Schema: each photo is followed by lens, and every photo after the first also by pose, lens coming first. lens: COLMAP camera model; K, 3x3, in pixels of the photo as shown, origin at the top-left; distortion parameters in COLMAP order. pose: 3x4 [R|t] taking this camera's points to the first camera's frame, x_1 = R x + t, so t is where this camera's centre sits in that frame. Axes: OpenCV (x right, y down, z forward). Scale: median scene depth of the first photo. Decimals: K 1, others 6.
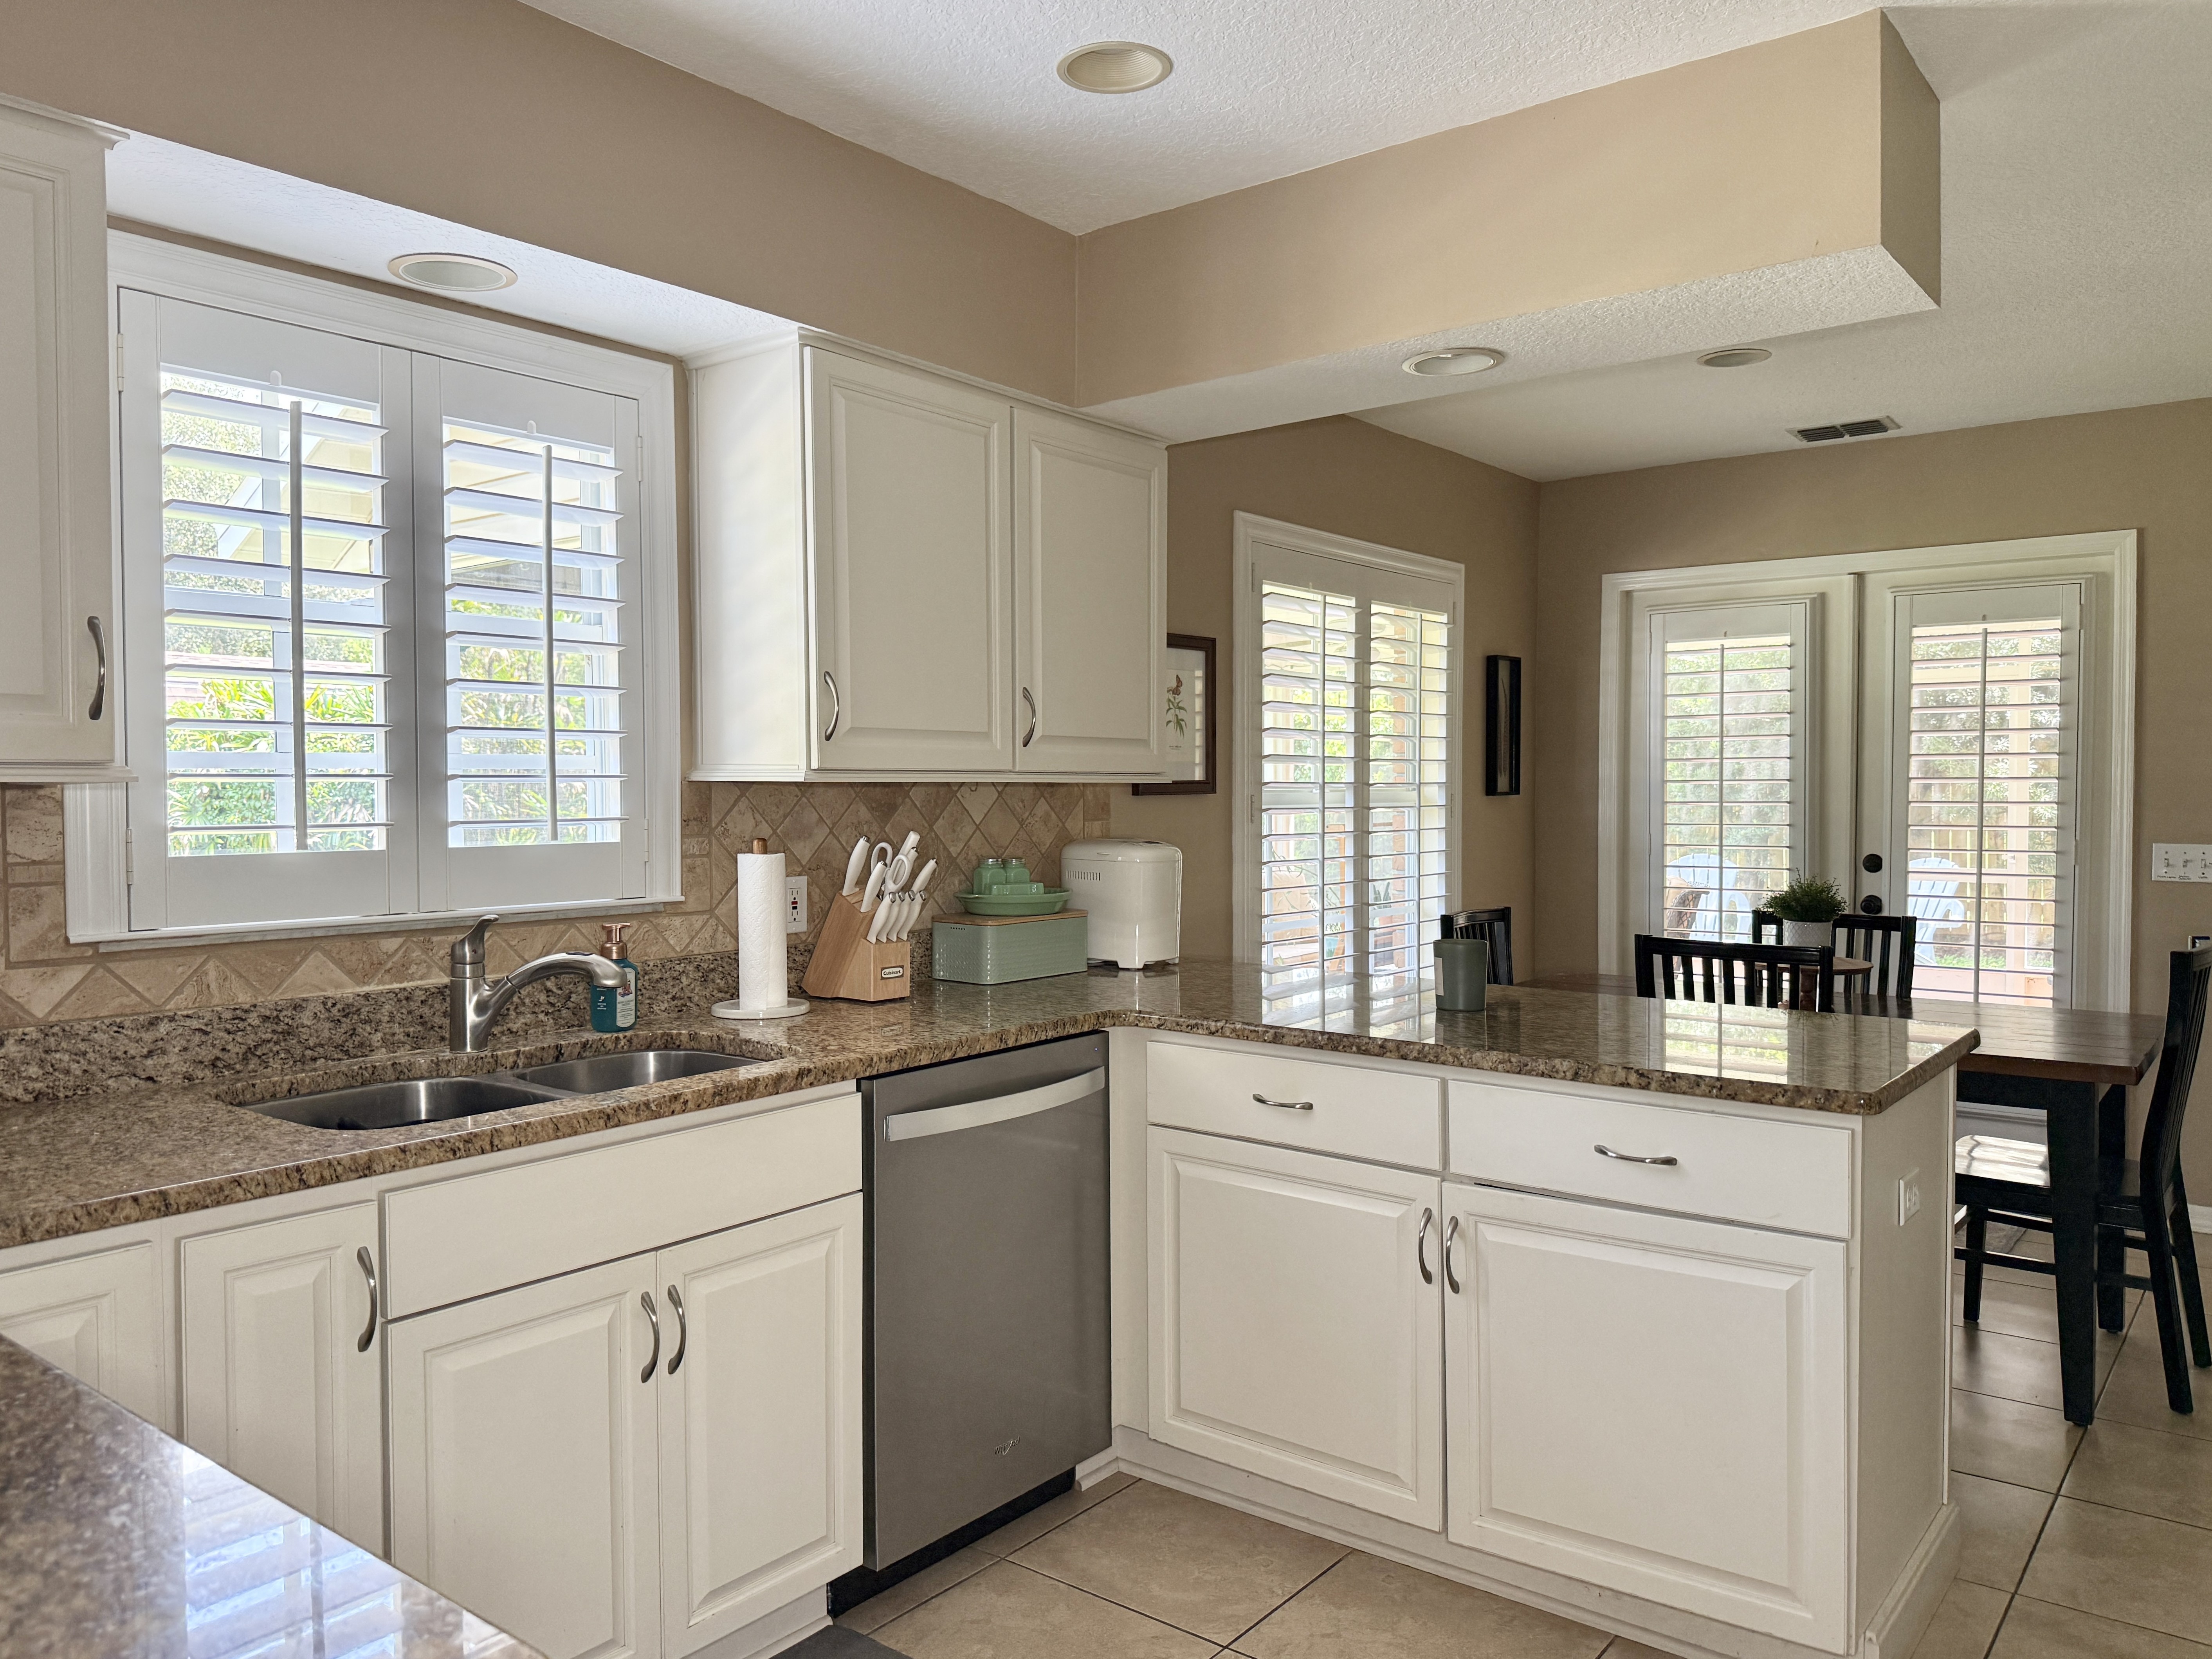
lens RADIAL K [[1562.9, 0, 1144.7], [0, 1562.9, 833.7], [0, 0, 1]] dist [0.053693, -0.086644]
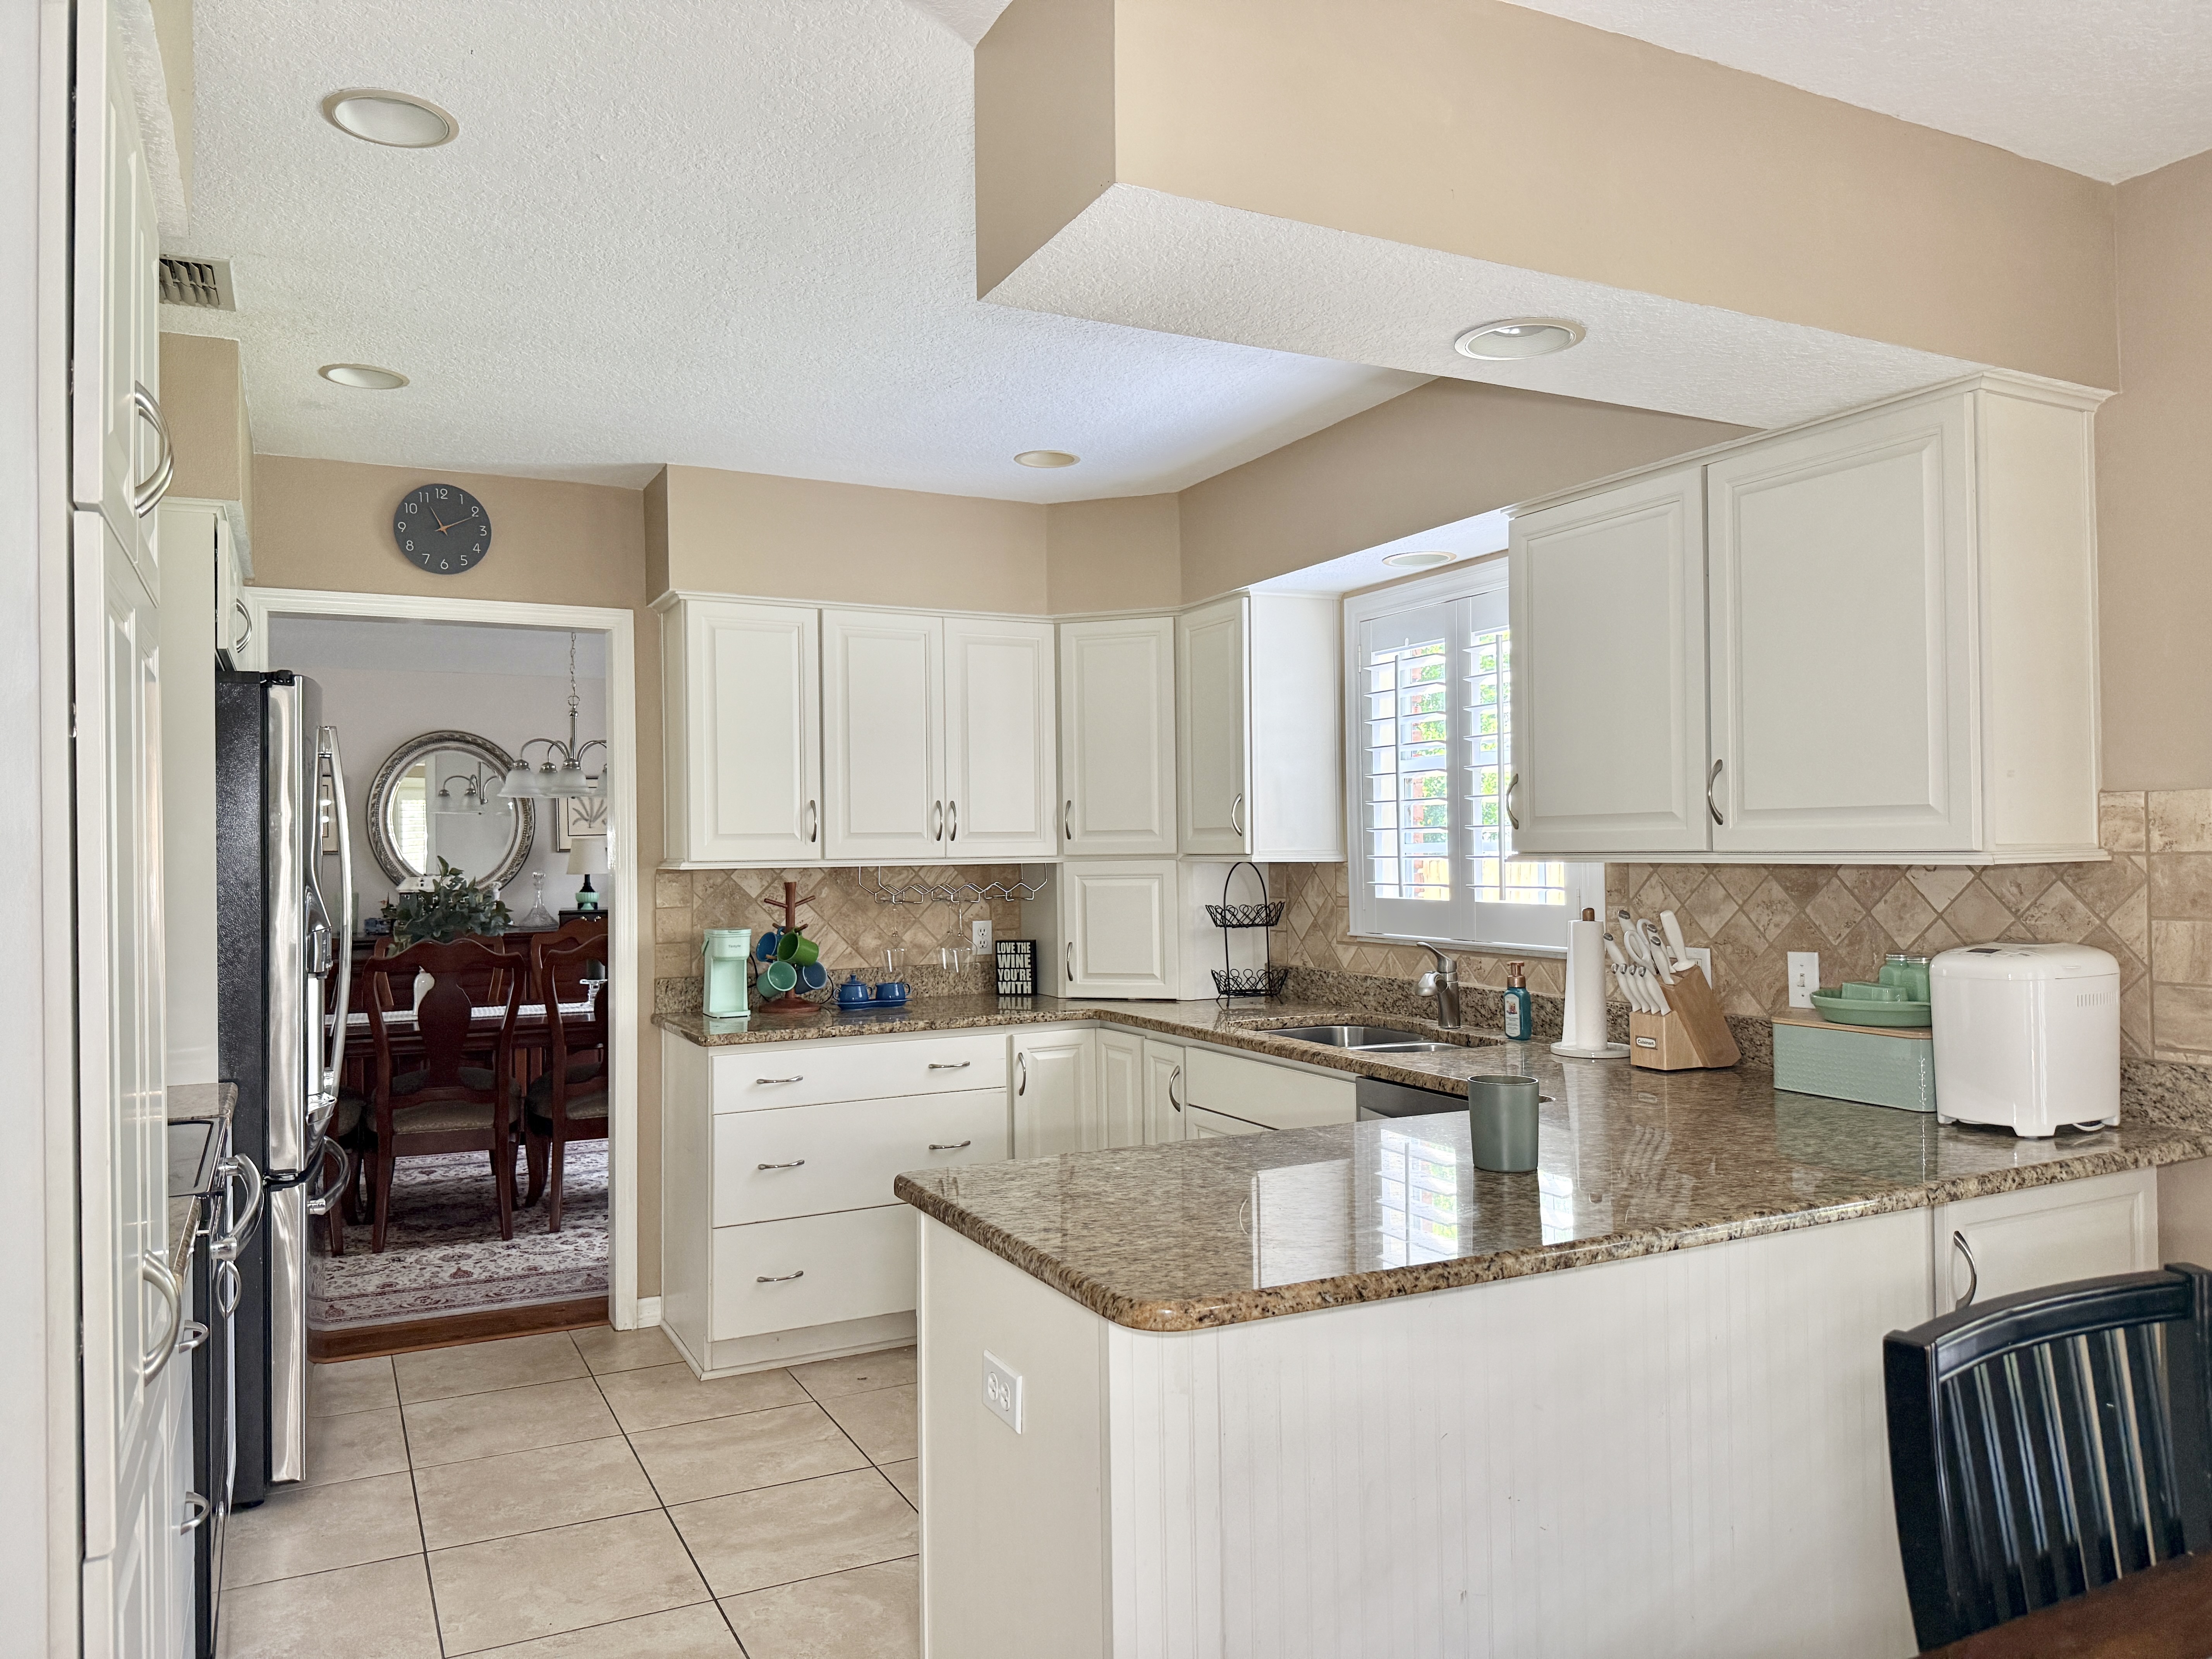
lens RADIAL K [[1562.9, 0, 1123.6], [0, 1562.9, 840.8], [0, 0, 1]] dist [0.053693, -0.086644]
pose [[-0.413212, -0.004114, -0.910626, 0.954982], [-0.023893, 0.999695, 0.006325, -0.045007], [0.910322, 0.024371, -0.413184, 1.115198]]
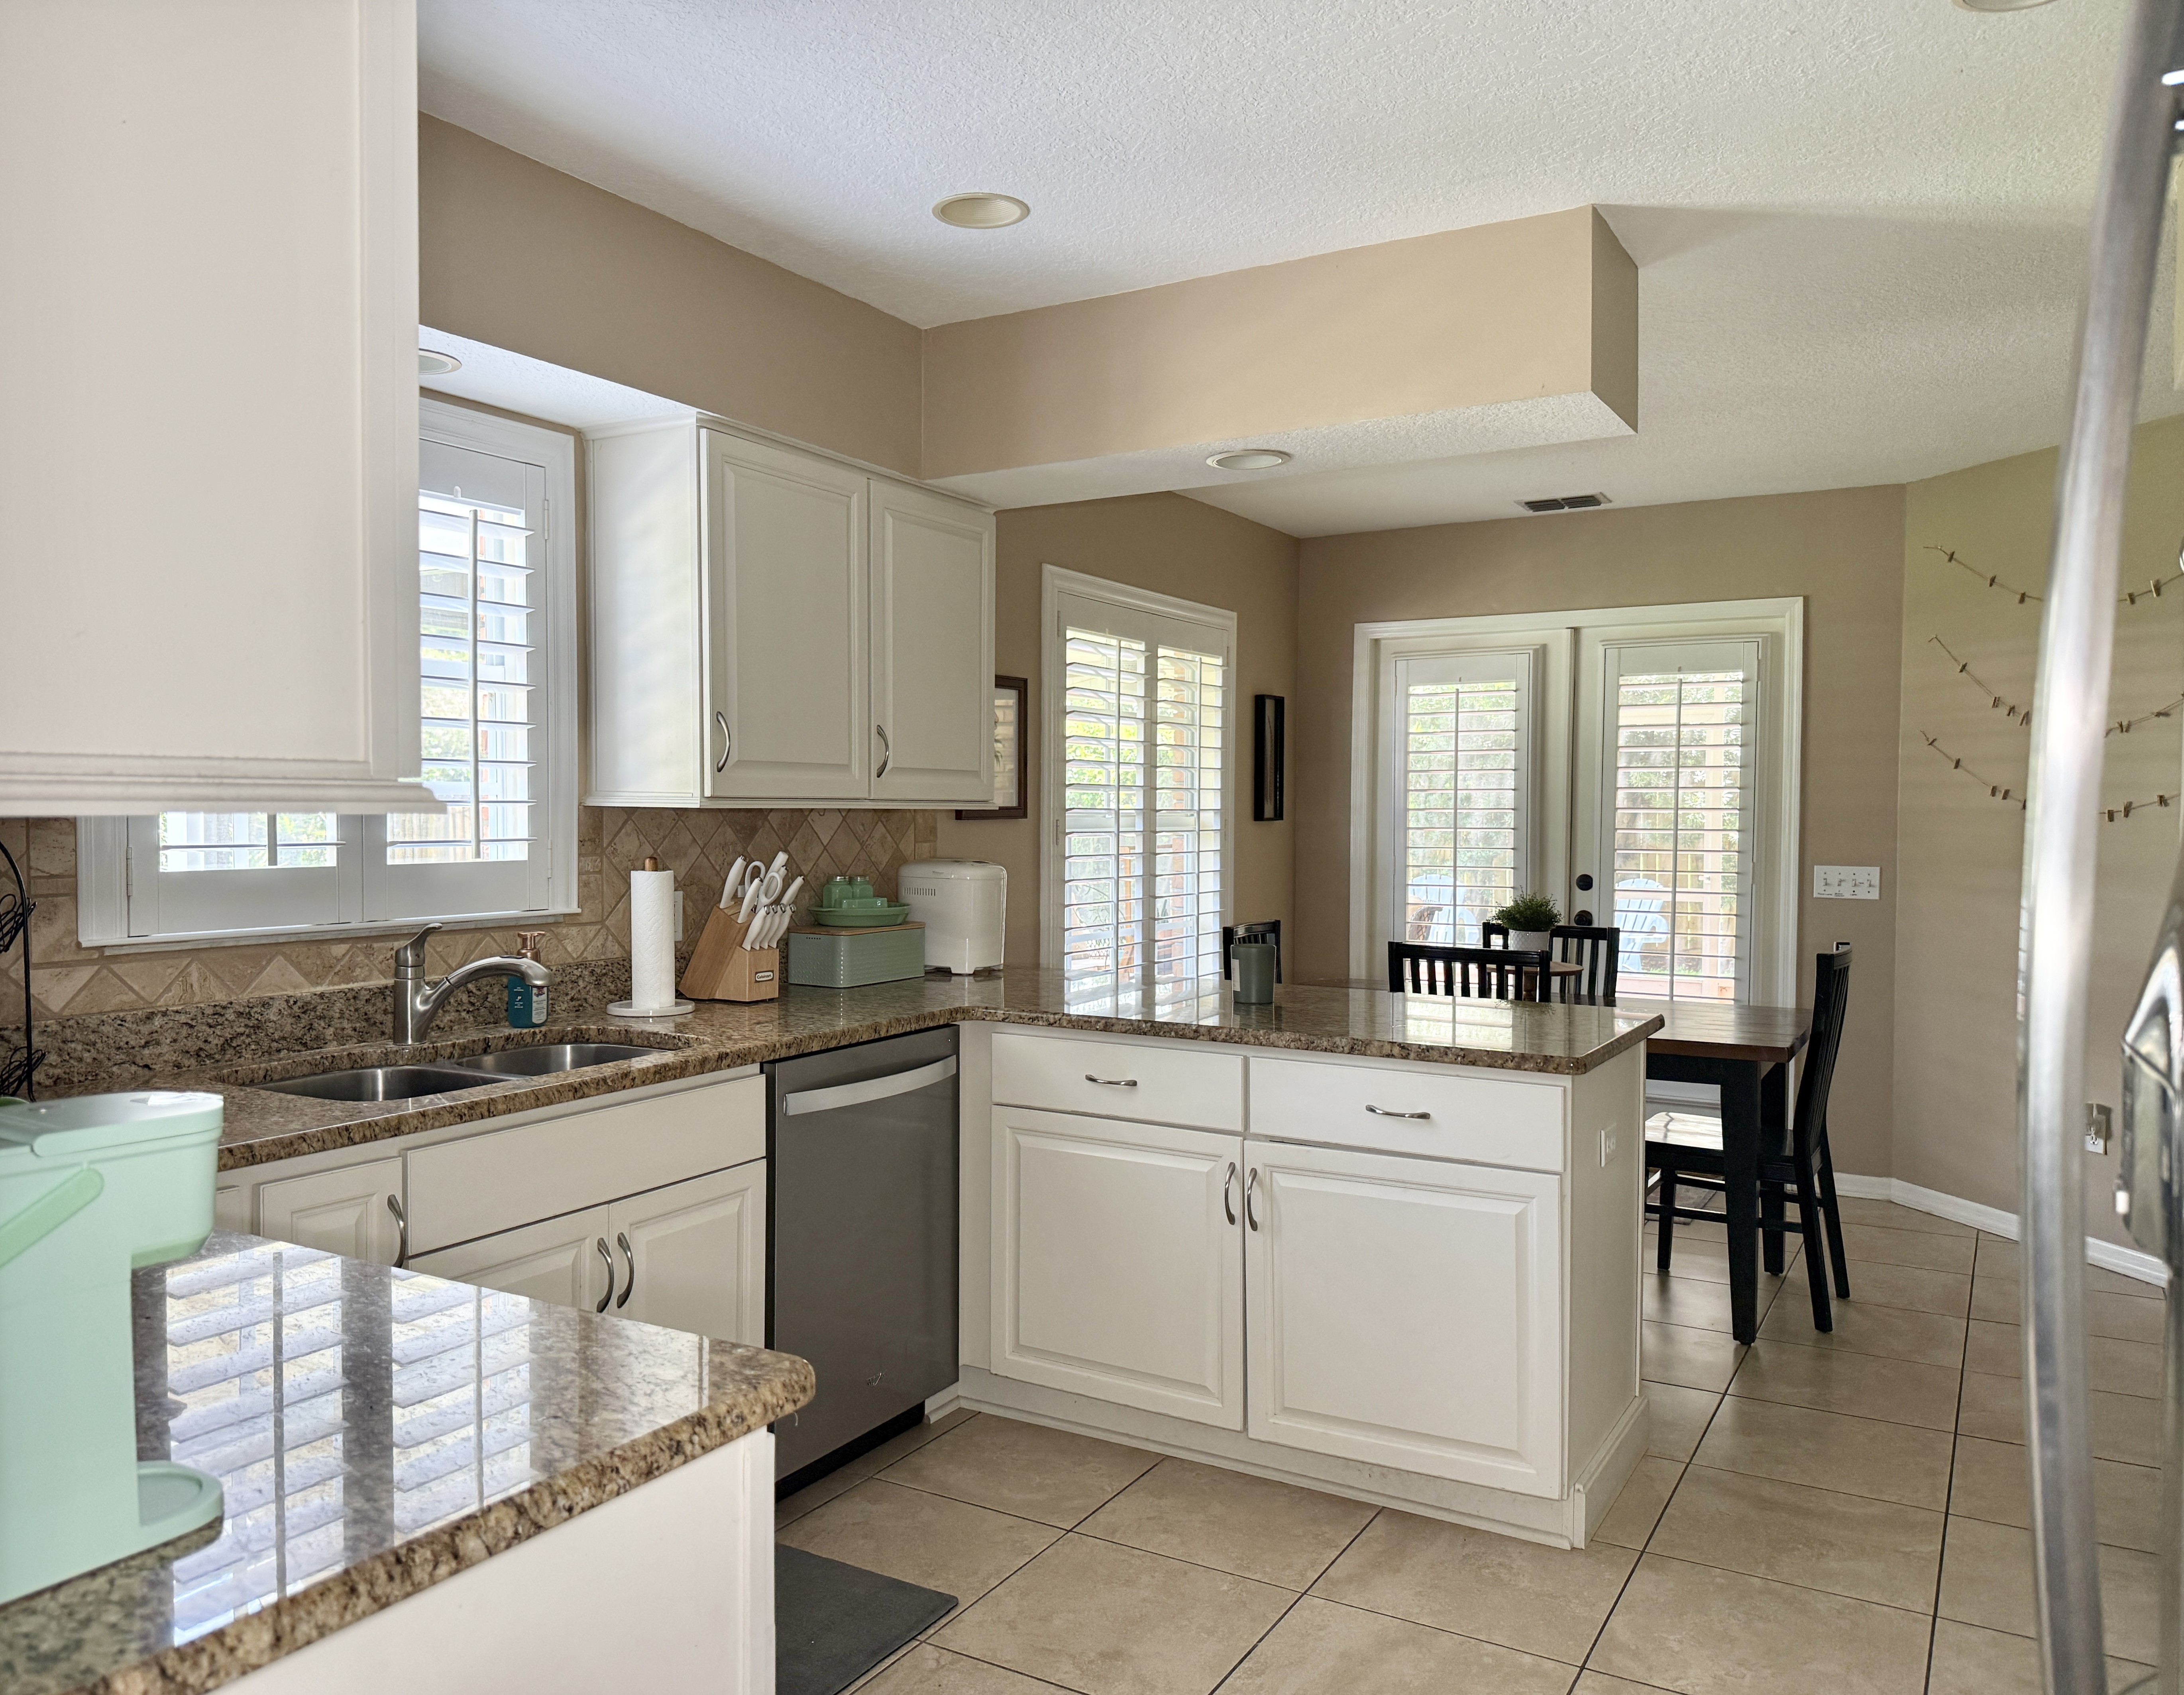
lens RADIAL K [[1580.6, 0, 1112.7], [0, 1580.6, 862.0], [0, 0, 1]] dist [0.061879, -0.027317]
pose [[0.989962, 0.003018, 0.141300, -0.074170], [-0.003647, 0.999985, 0.004190, 0.000343], [-0.141286, -0.004663, 0.989958, -0.173741]]
